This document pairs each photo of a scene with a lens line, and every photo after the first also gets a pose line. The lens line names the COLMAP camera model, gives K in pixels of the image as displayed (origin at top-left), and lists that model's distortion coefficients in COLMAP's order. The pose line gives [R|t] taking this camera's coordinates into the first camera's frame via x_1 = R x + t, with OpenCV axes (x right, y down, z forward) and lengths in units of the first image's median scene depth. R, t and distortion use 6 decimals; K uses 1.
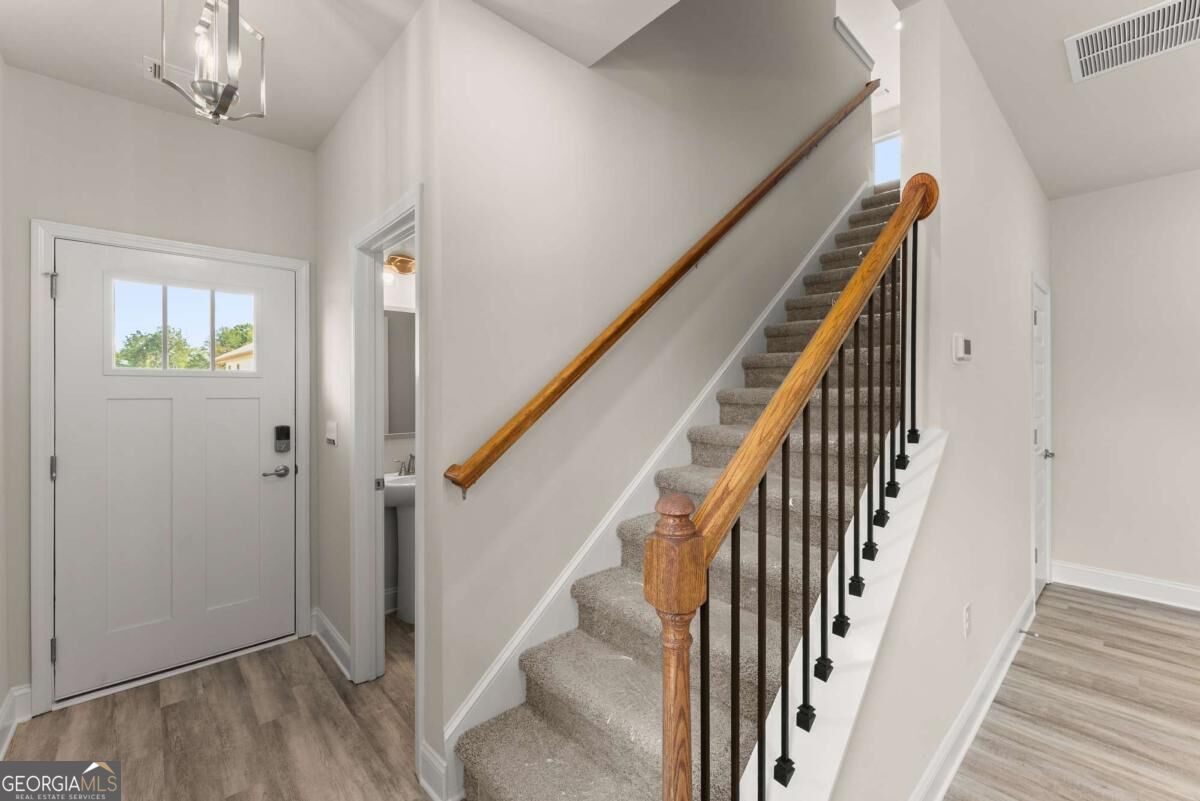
lens RADIAL K [[489.2, 0, 626.2], [0, 489.2, 396.6], [0, 0, 1]] dist [0.001032, 0.000121]
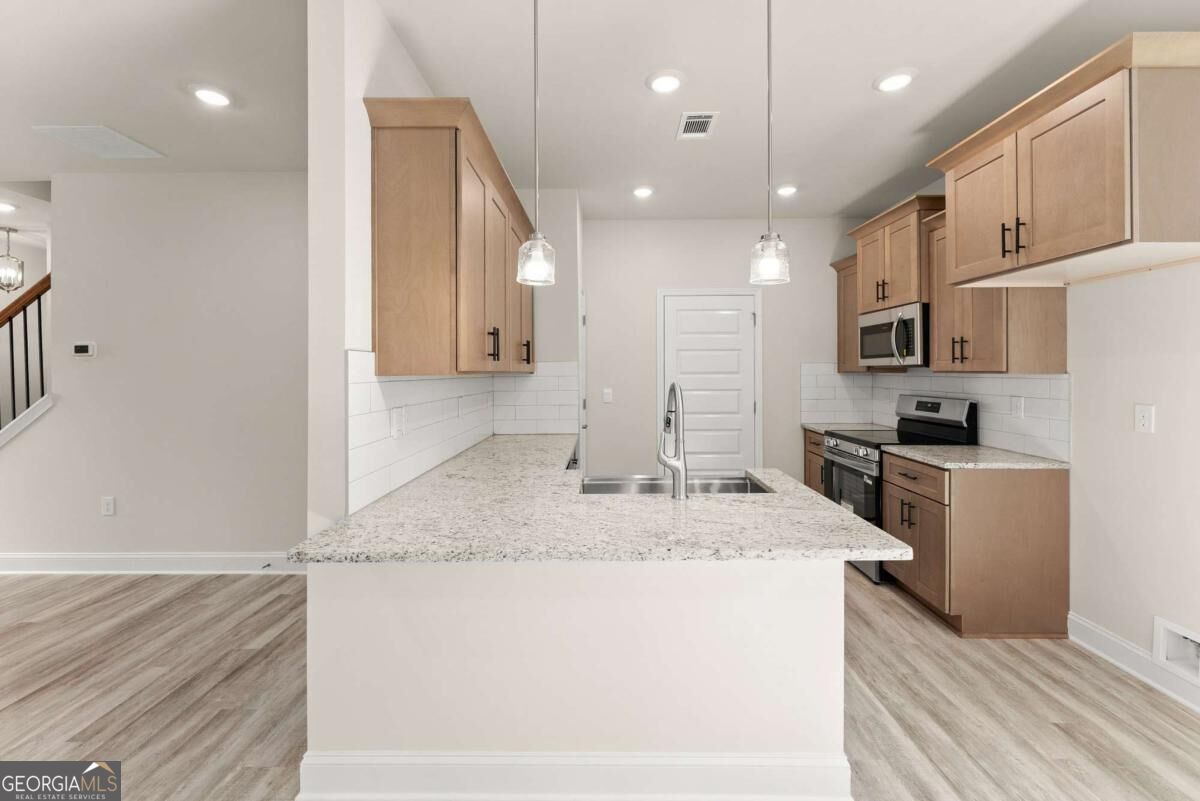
lens RADIAL K [[503.9, 0, 601.3], [0, 503.9, 370.3], [0, 0, 1]] dist [-0.001166, 0.000015]
pose [[0.728384, -0.002955, -0.685163, 2.254524], [0.002095, 0.999996, -0.002085, -0.009087], [0.685166, 0.000083, 0.728387, 0.639166]]
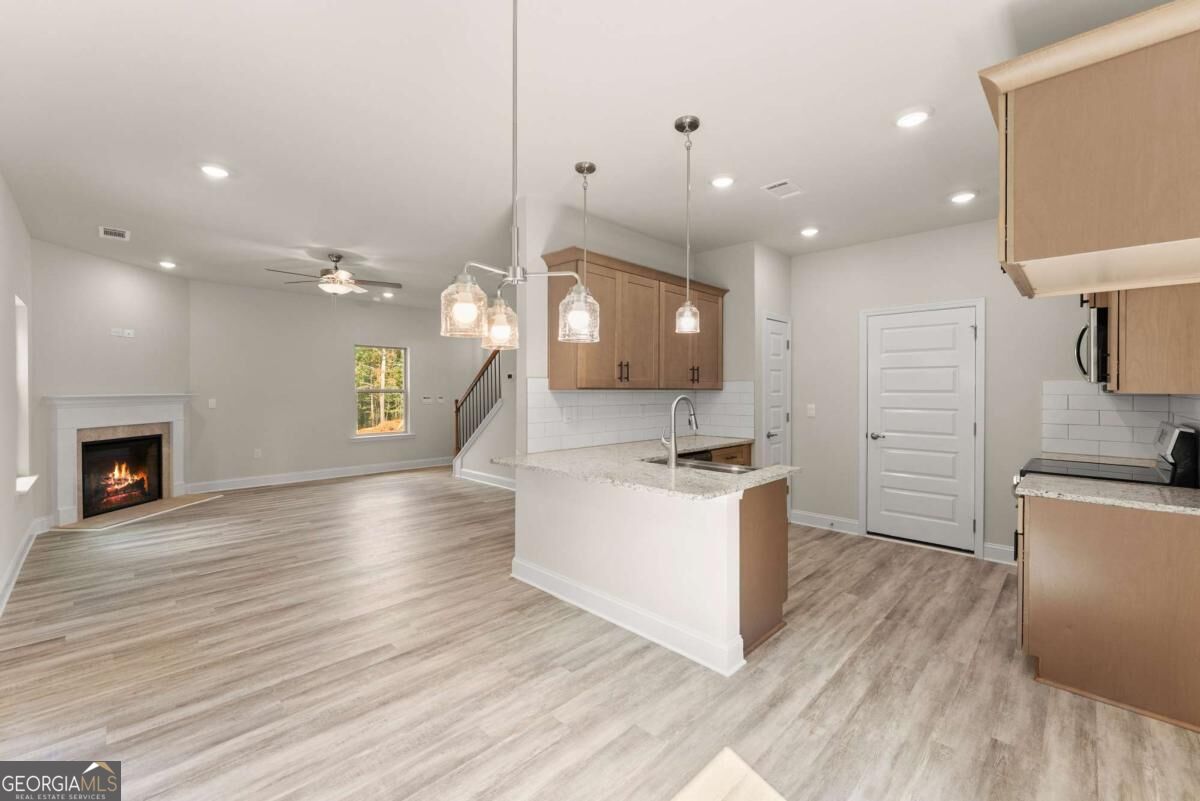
lens RADIAL K [[496.0, 0, 599.5], [0, 496.0, 389.2], [0, 0, 1]] dist [0.001819, -0.000356]
pose [[0.041479, 0.000930, -0.999139, 2.921083], [-0.003622, 0.999993, 0.000780, -0.006862], [0.999133, 0.003587, 0.041482, 1.004903]]
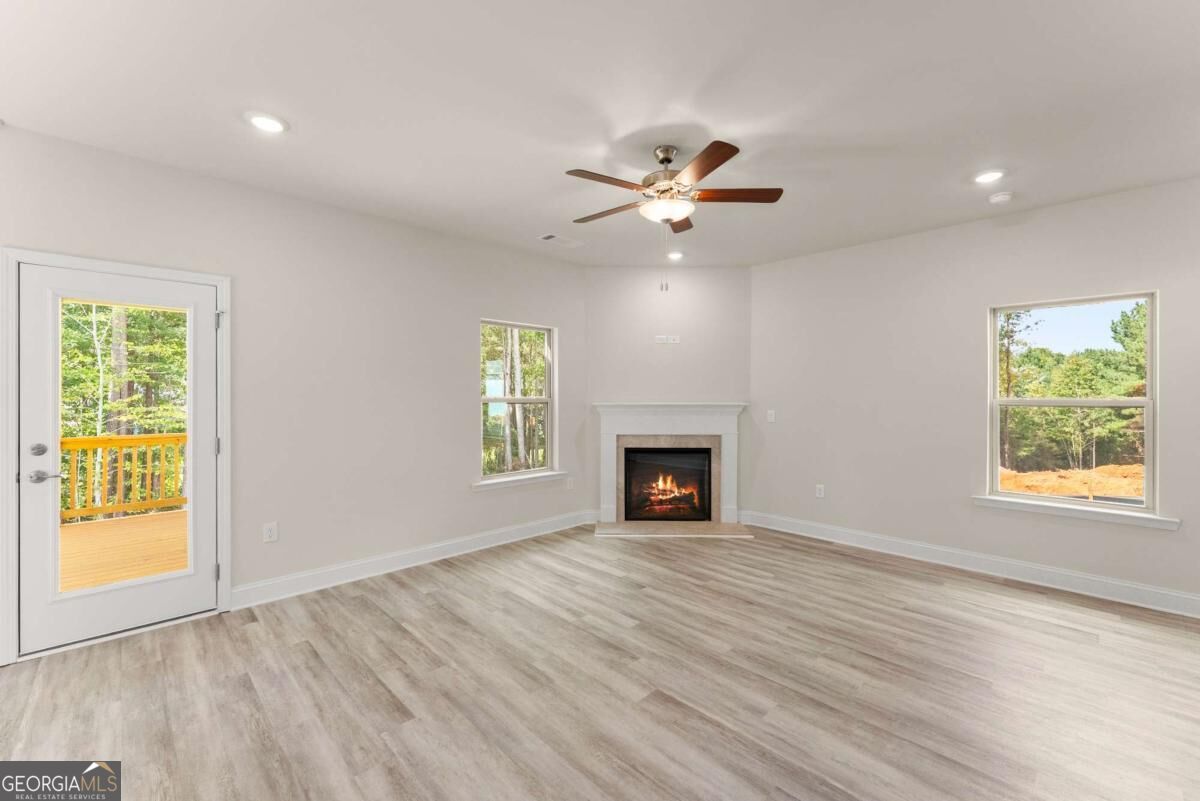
lens RADIAL K [[491.5, 0, 600.0], [0, 491.5, 400.5], [0, 0, 1]] dist [-0.001472, -0.000333]
pose [[-0.999773, 0.000662, -0.021294, 1.138838], [0.000386, 0.999915, 0.013004, -0.011167], [0.021301, 0.012993, -0.999689, 1.077585]]
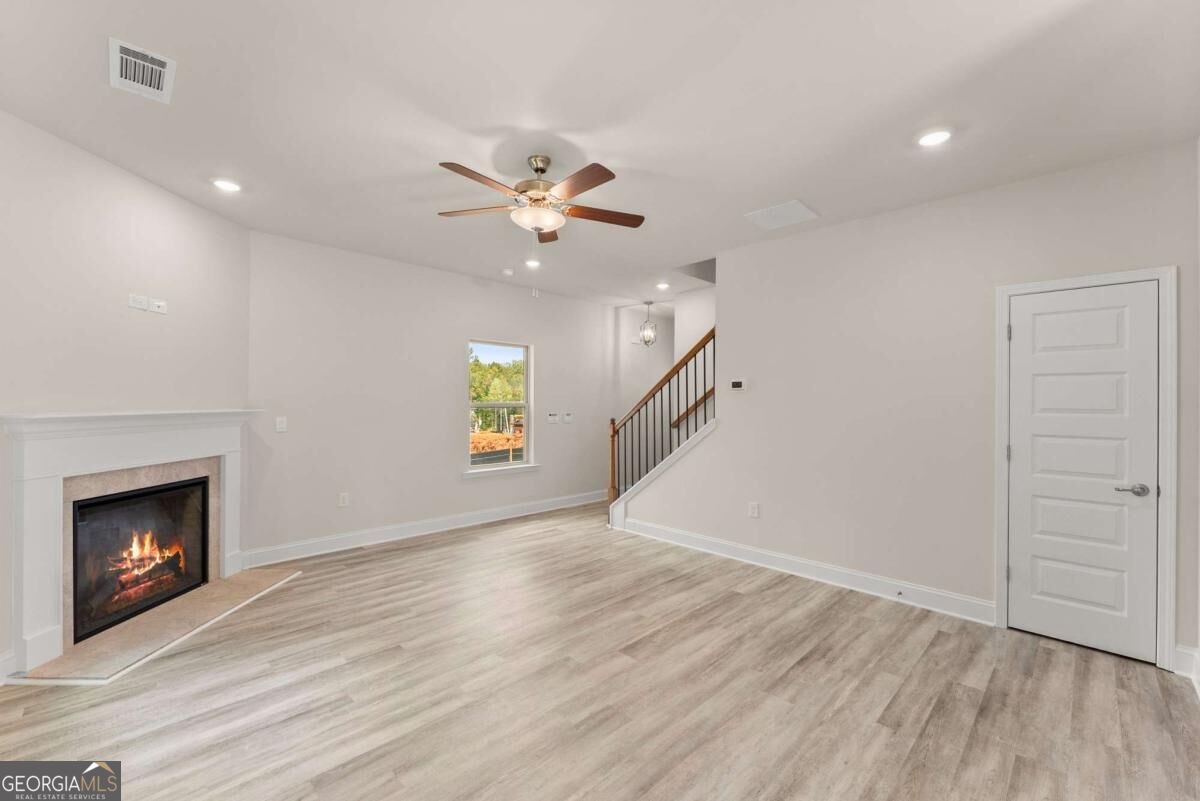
lens RADIAL K [[491.5, 0, 600.0], [0, 491.5, 400.5], [0, 0, 1]] dist [-0.001472, -0.000333]
pose [[0.038946, -0.001225, -0.999241, 2.013102], [-0.009716, 0.999952, -0.001605, -0.010012], [0.999194, 0.009771, 0.038933, 0.168274]]
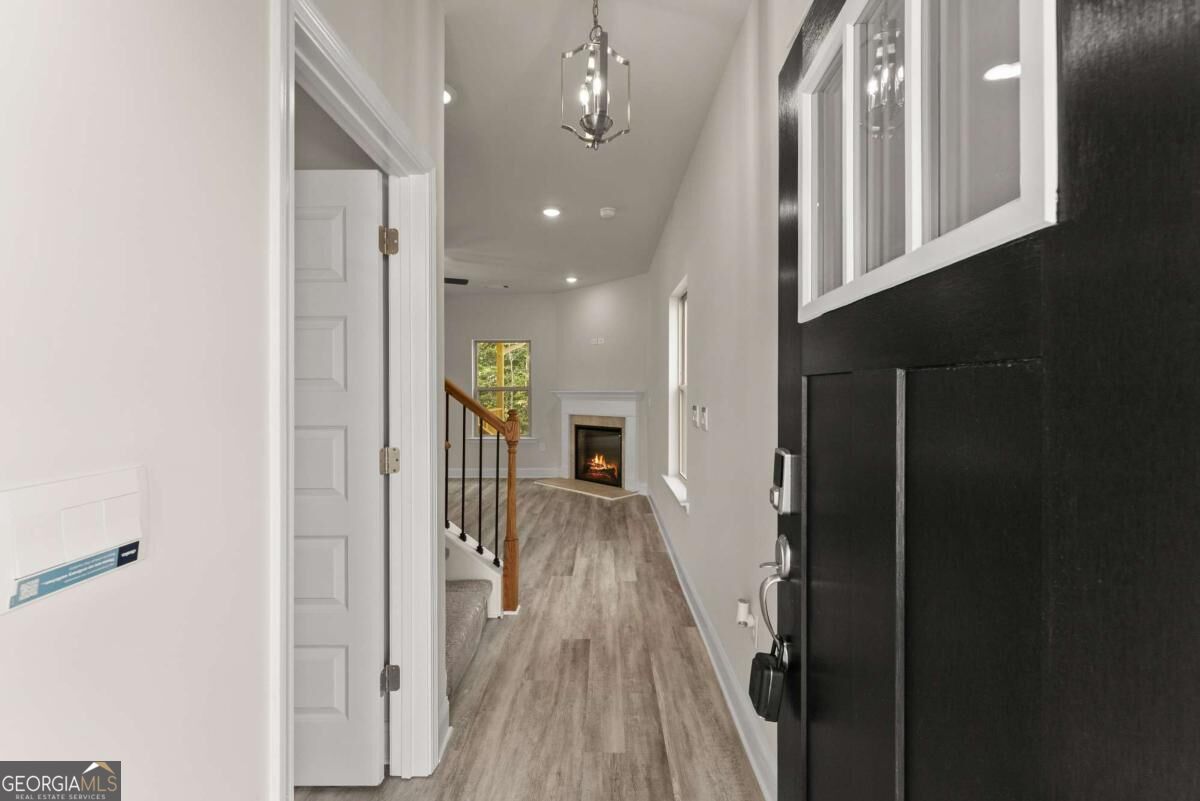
lens RADIAL K [[491.5, 0, 600.0], [0, 491.5, 400.5], [0, 0, 1]] dist [-0.001472, -0.000333]
pose [[-0.727778, -0.010970, 0.685725, -0.848471], [0.004907, 0.999763, 0.021201, 0.018640], [-0.685795, 0.018794, -0.727552, 0.937011]]
